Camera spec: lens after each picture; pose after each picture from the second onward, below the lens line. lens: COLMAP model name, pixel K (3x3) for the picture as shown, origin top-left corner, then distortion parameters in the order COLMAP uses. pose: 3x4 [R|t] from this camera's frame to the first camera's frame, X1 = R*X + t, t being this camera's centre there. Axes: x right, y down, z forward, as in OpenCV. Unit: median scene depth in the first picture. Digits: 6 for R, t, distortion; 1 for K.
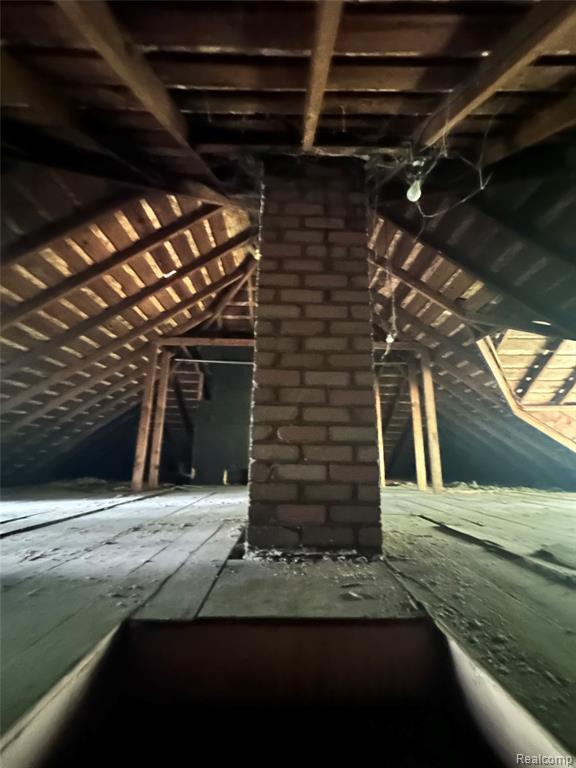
lens RADIAL K [[309.9, 0, 287.6], [0, 309.9, 384.0], [0, 0, 1]] dist [0.002666, 0.000218]
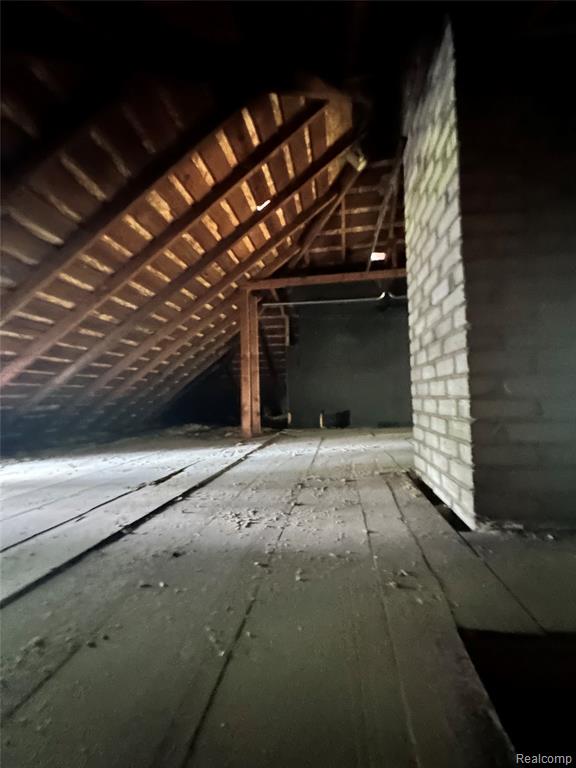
lens RADIAL K [[309.9, 0, 289.5], [0, 309.9, 383.9], [0, 0, 1]] dist [0.002666, 0.000218]
pose [[0.984041, -0.048162, -0.171303, -0.171368], [0.080586, 0.978915, 0.187701, -0.016273], [0.158651, -0.198510, 0.967173, 0.055117]]
